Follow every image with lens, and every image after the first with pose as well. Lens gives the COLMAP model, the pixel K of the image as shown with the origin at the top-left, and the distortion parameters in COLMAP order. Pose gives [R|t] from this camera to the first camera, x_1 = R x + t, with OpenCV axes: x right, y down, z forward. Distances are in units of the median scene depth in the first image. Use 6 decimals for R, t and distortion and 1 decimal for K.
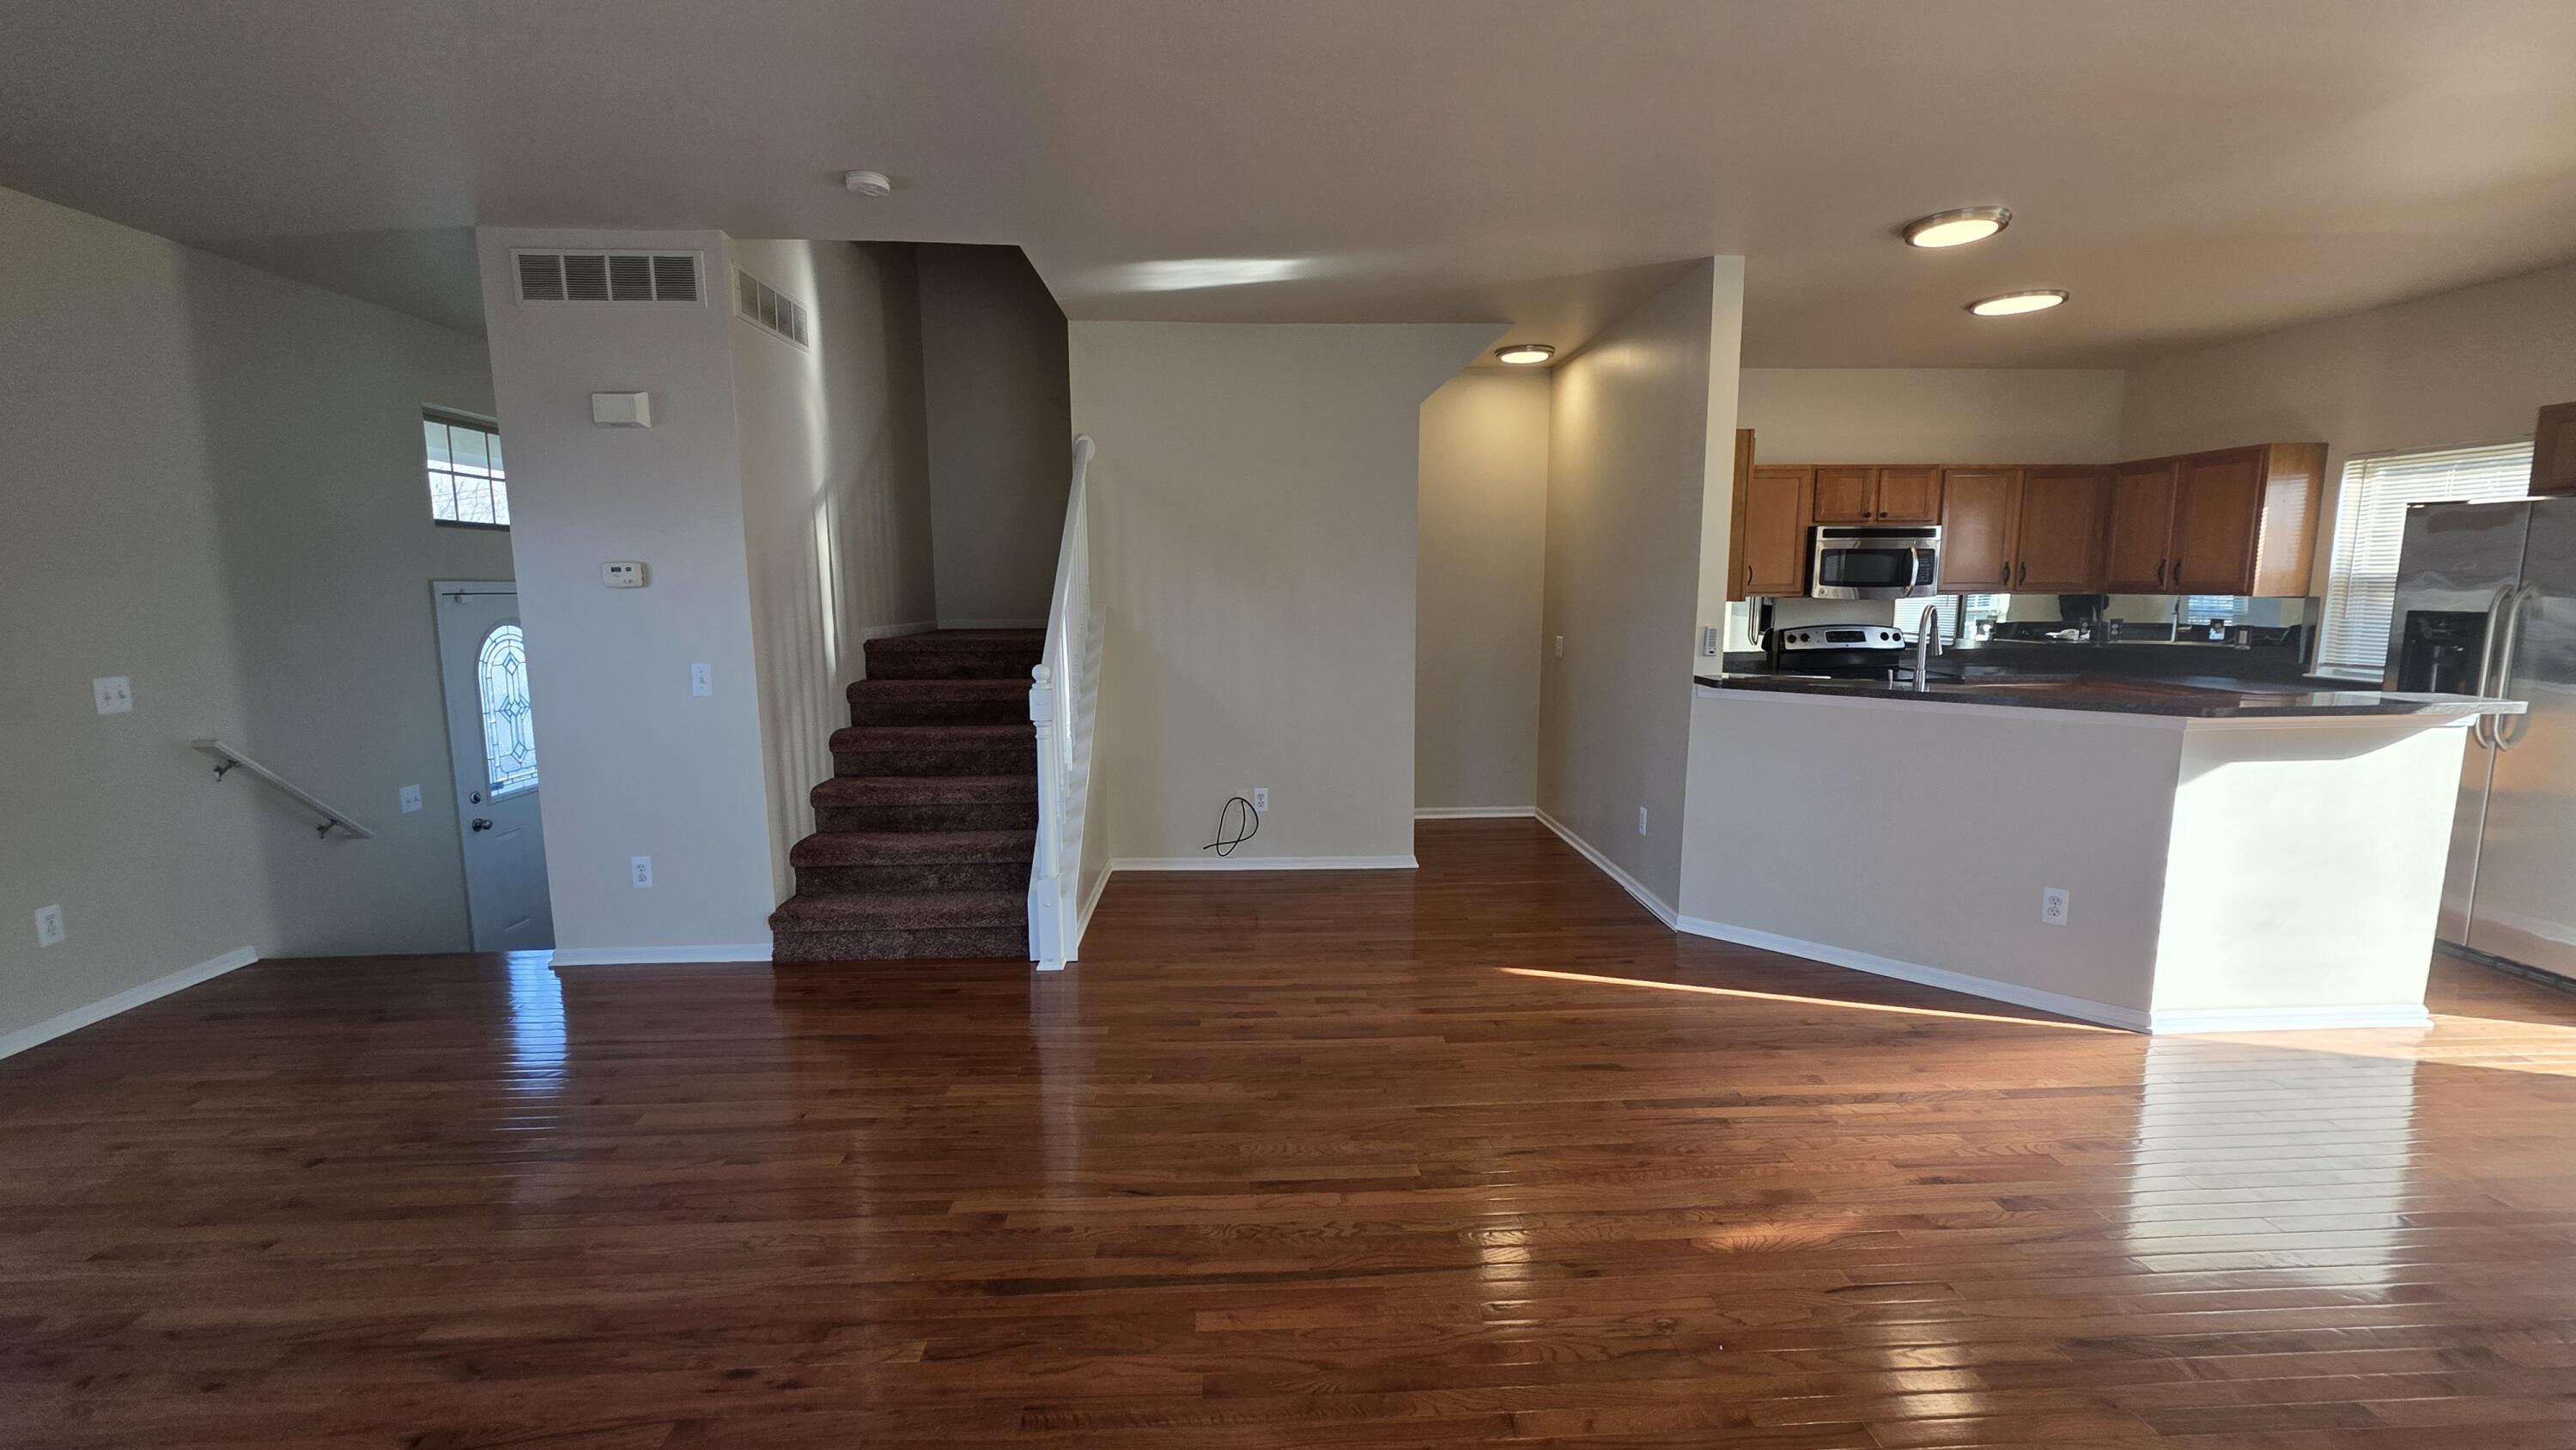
lens RADIAL K [[1024.5, 0, 1291.8], [0, 1024.5, 720.6], [0, 0, 1]] dist [0.004206, -0.000330]
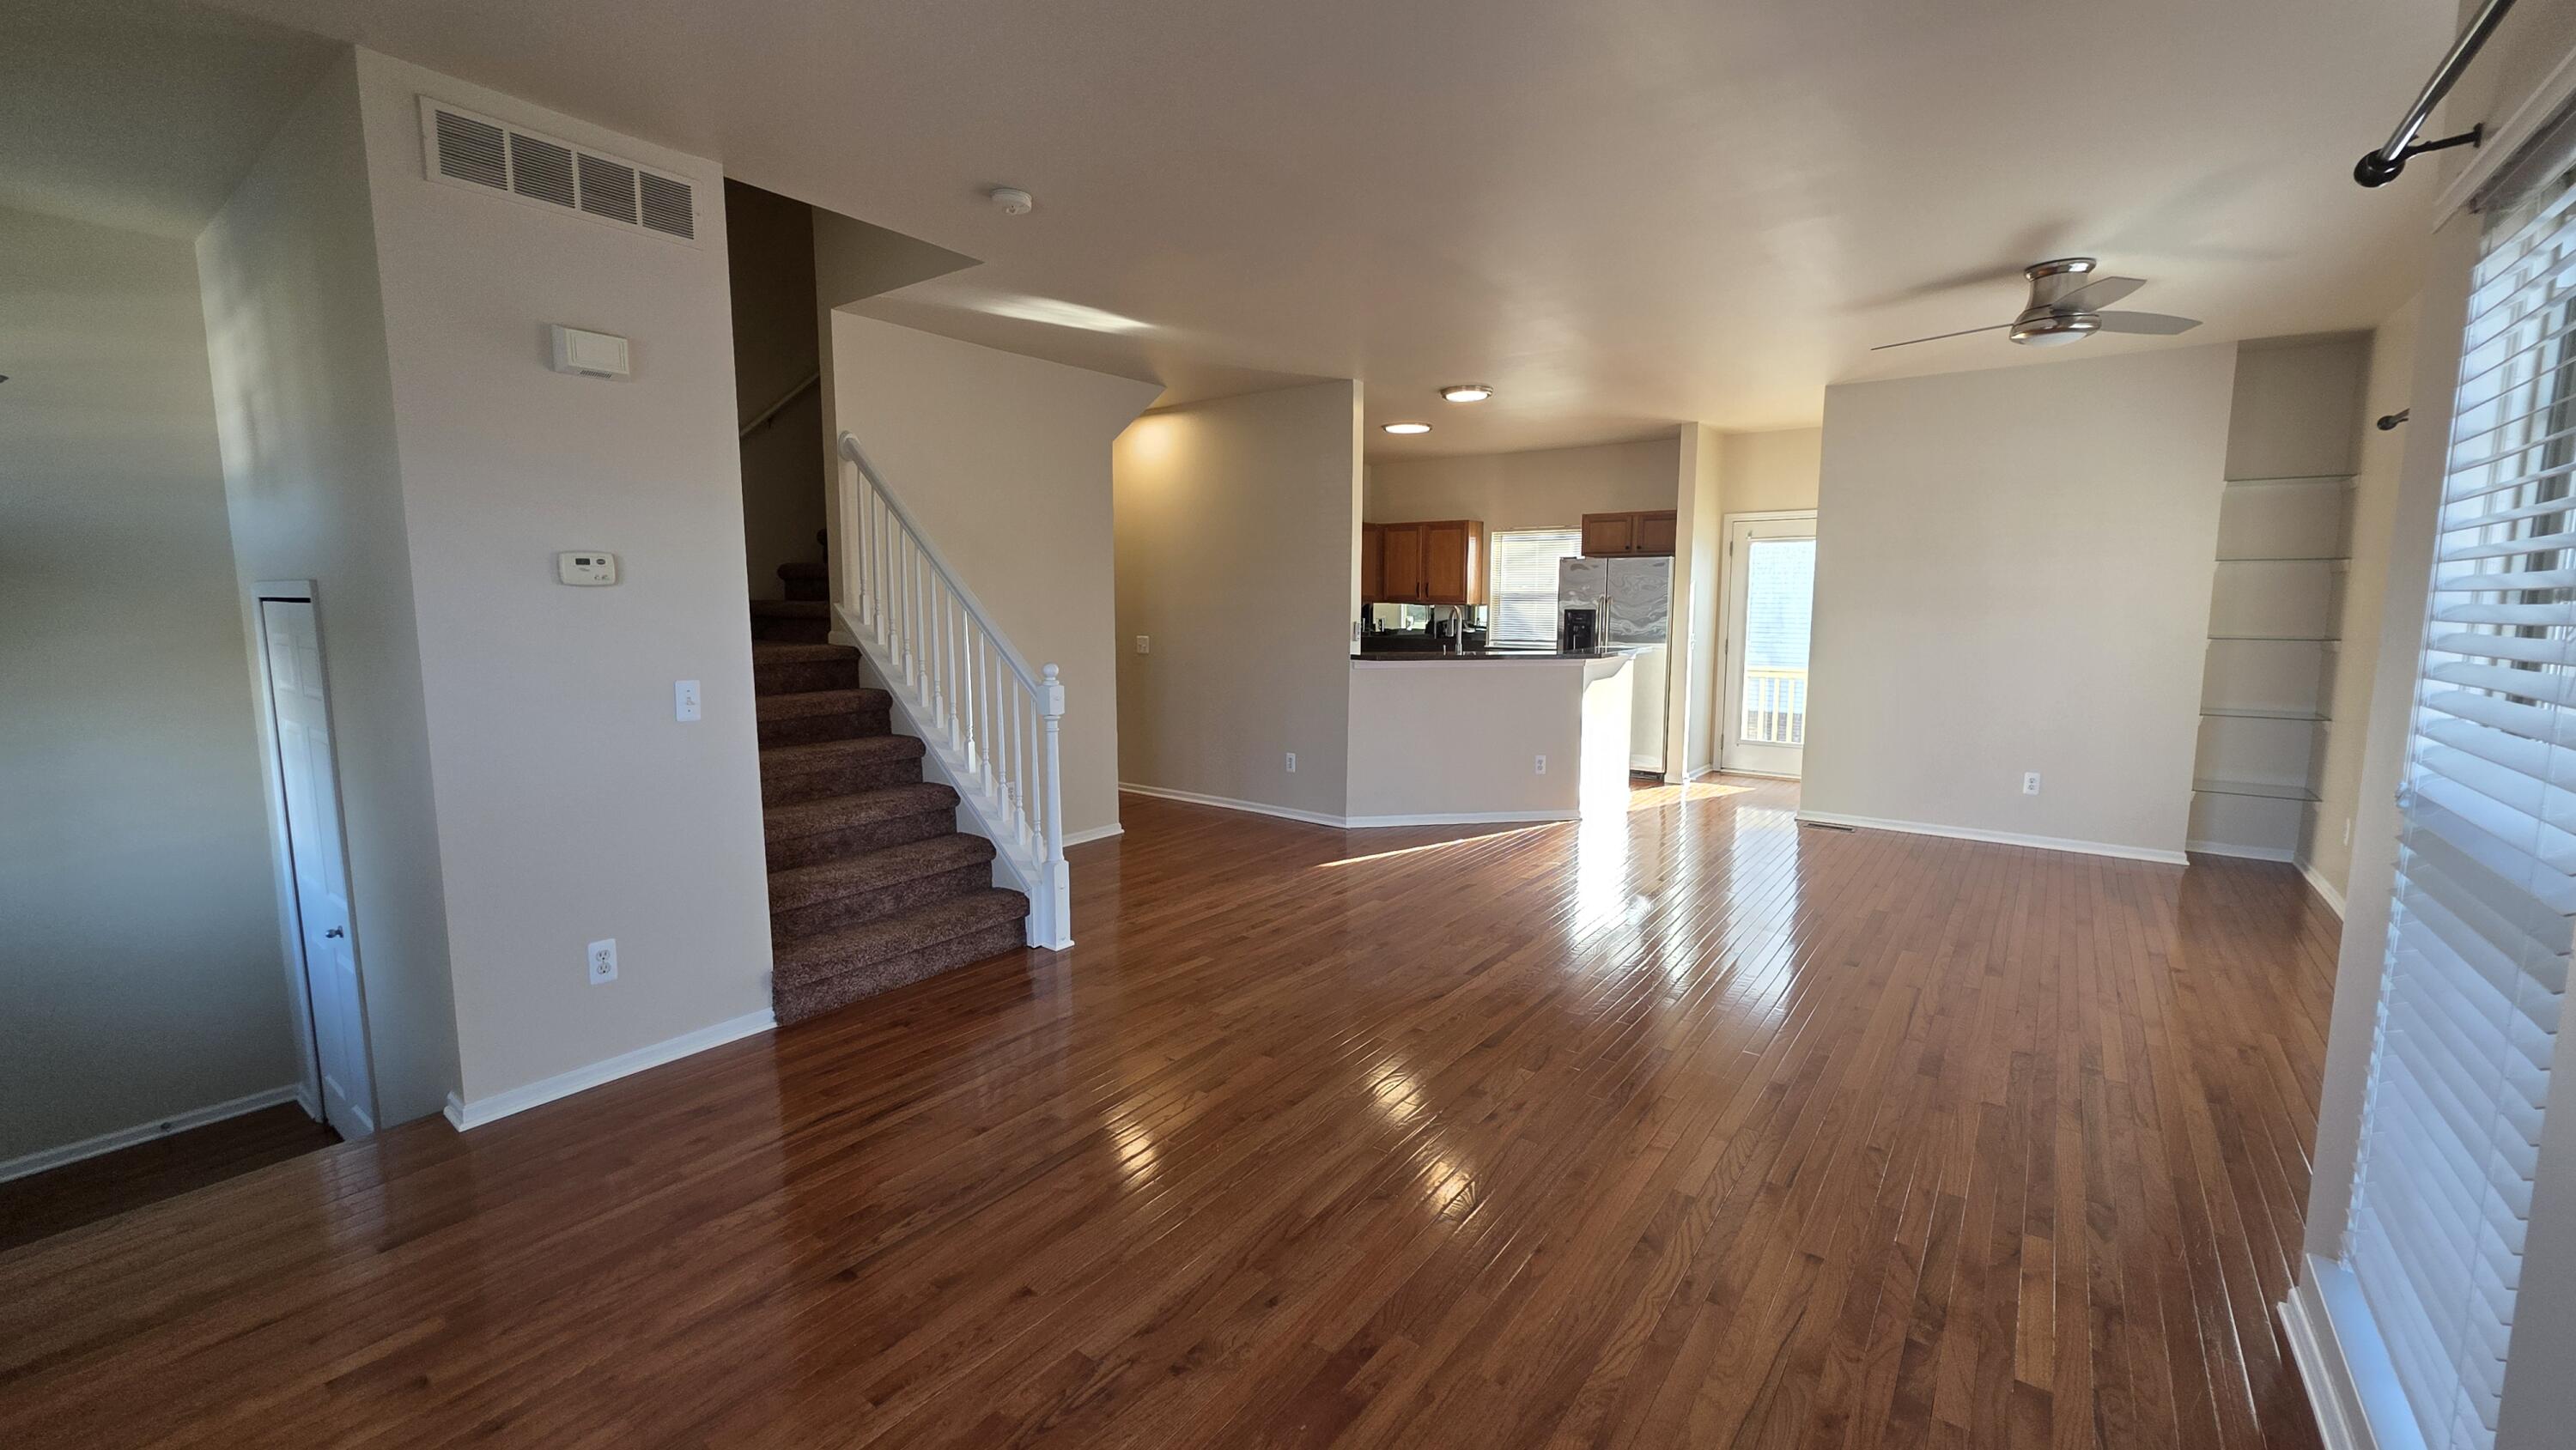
lens RADIAL K [[1024.5, 0, 1290.3], [0, 1024.5, 717.1], [0, 0, 1]] dist [0.004206, -0.000330]
pose [[0.638637, -0.083860, 0.764925, -0.916877], [0.098462, 0.994778, 0.026854, -0.002135], [-0.763183, 0.058166, 0.643559, 0.121694]]
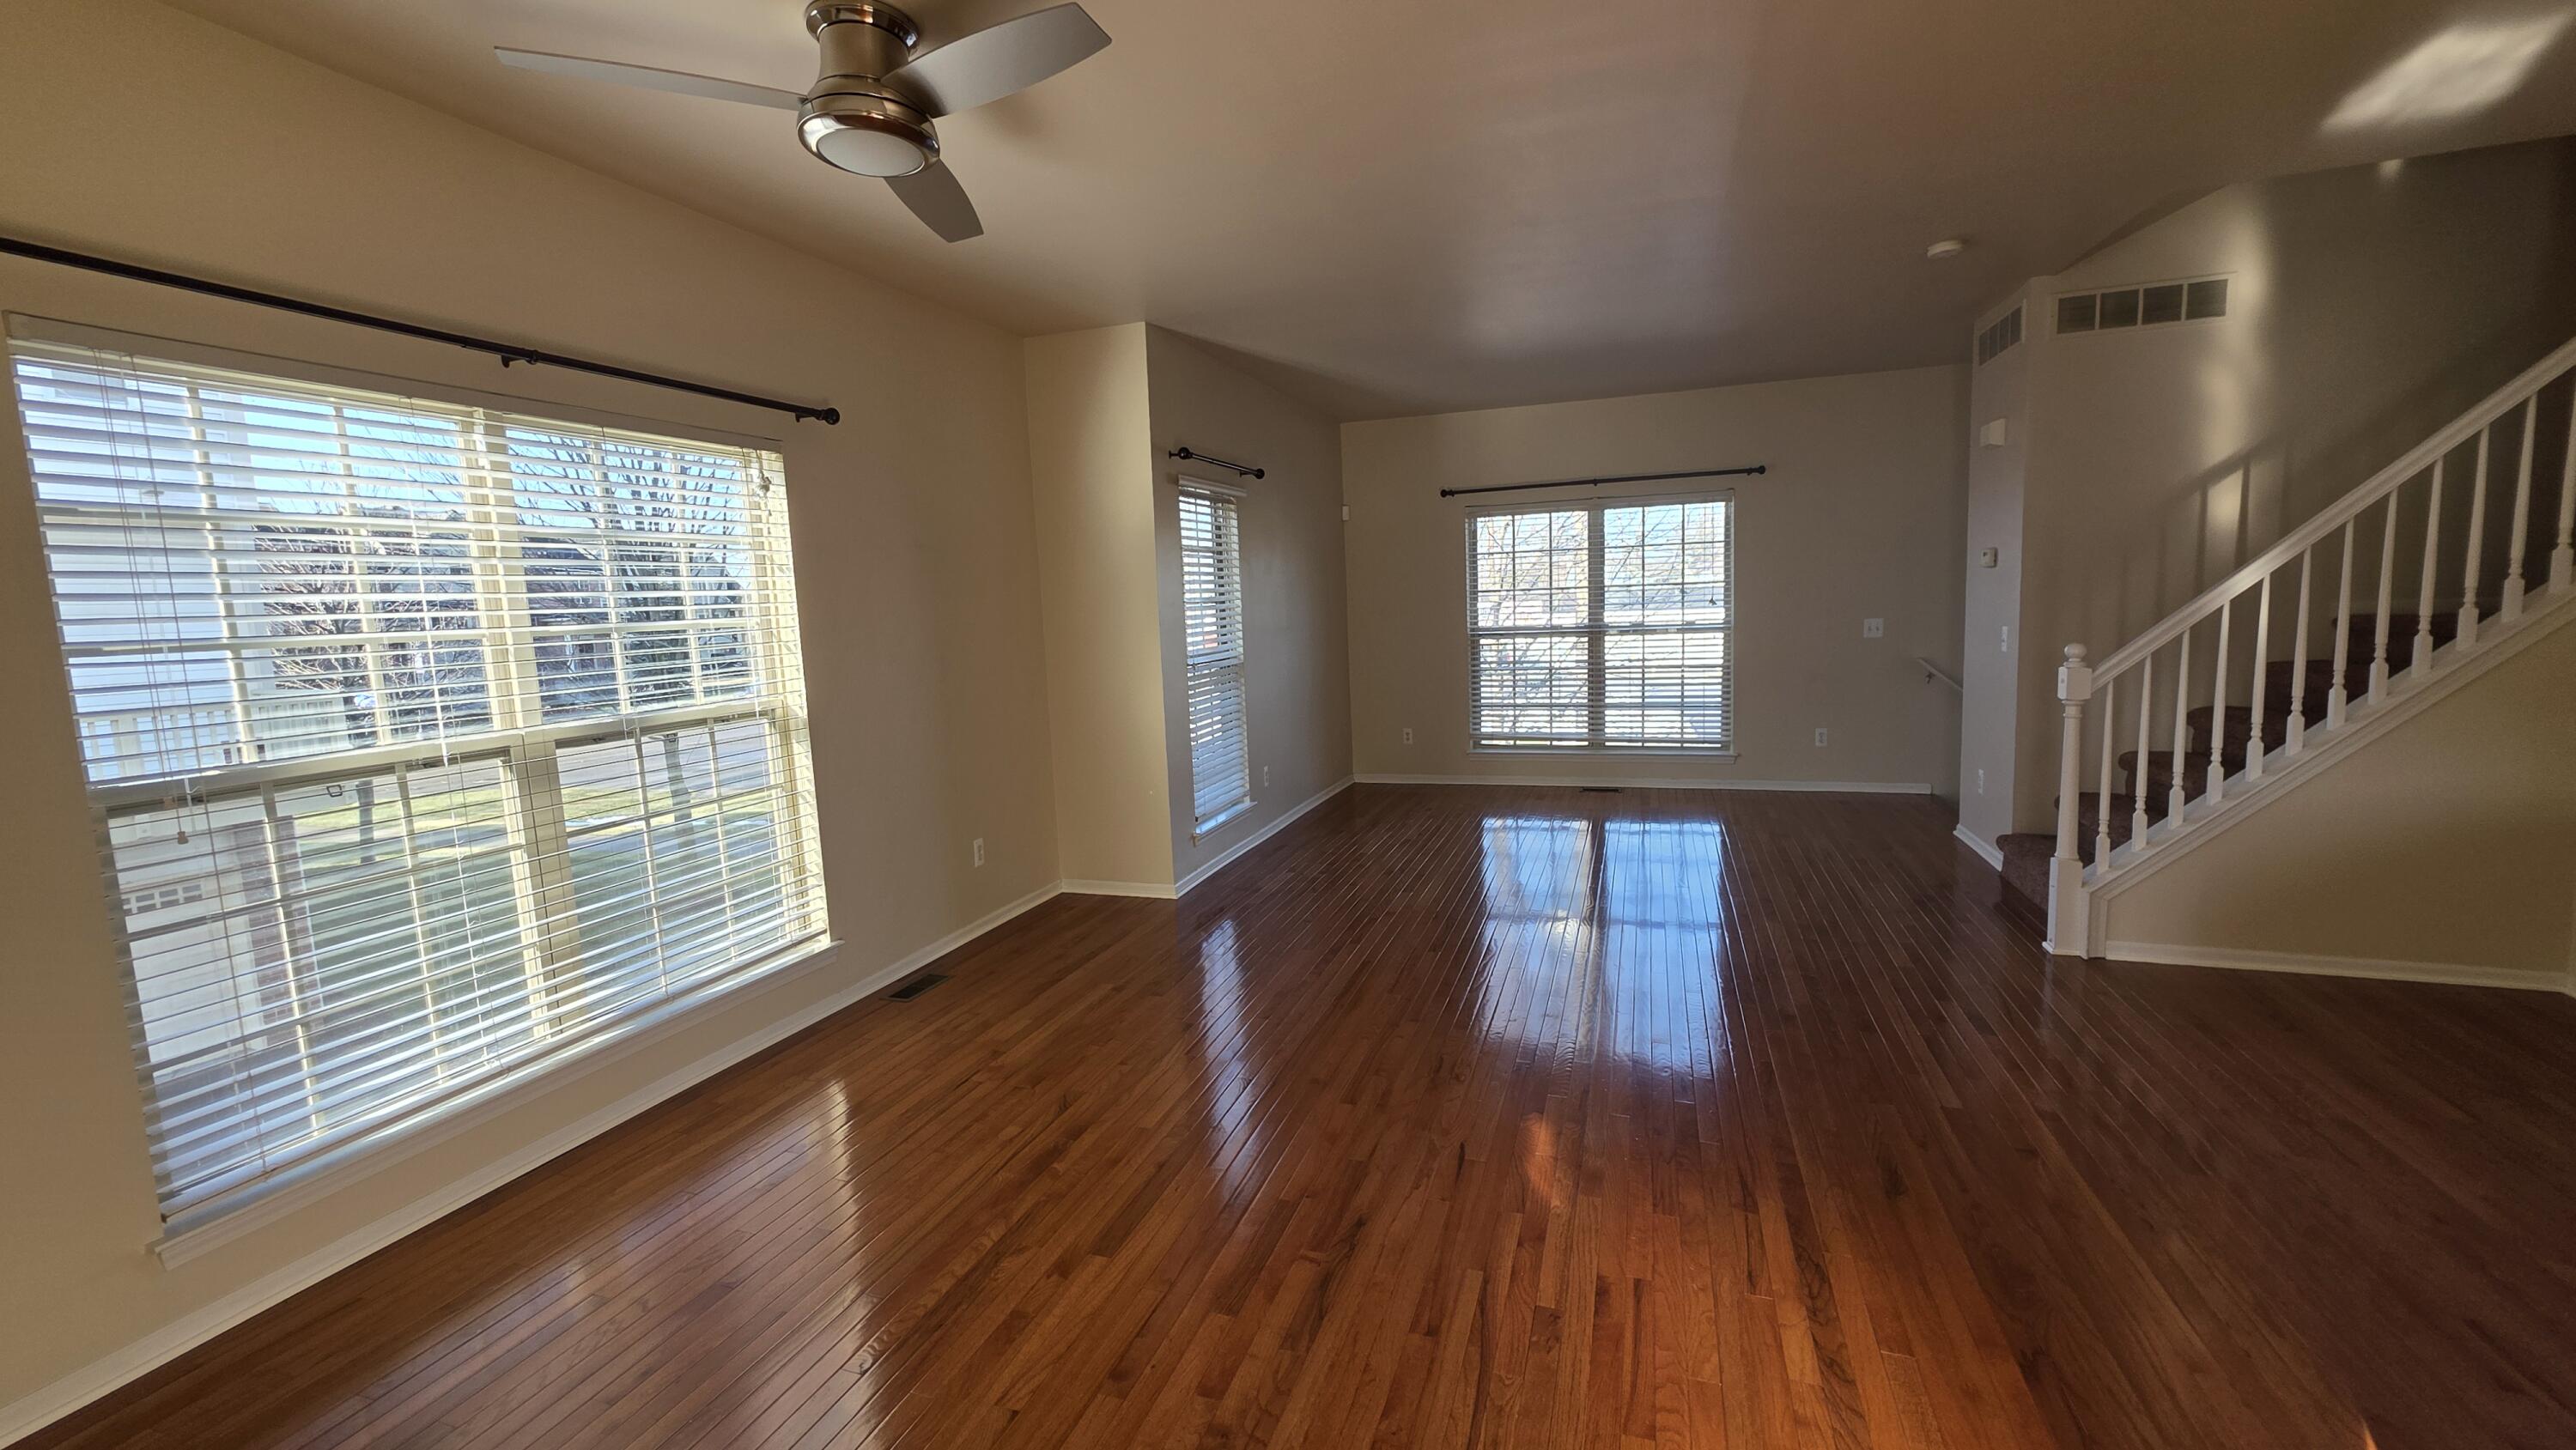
lens RADIAL K [[1024.5, 0, 1299.3], [0, 1024.5, 718.5], [0, 0, 1]] dist [0.004206, -0.000330]
pose [[-0.359565, 0.128543, -0.924224, 0.952758], [-0.084617, 0.981894, 0.169484, -0.087382], [0.929276, 0.139145, -0.342178, 0.660725]]
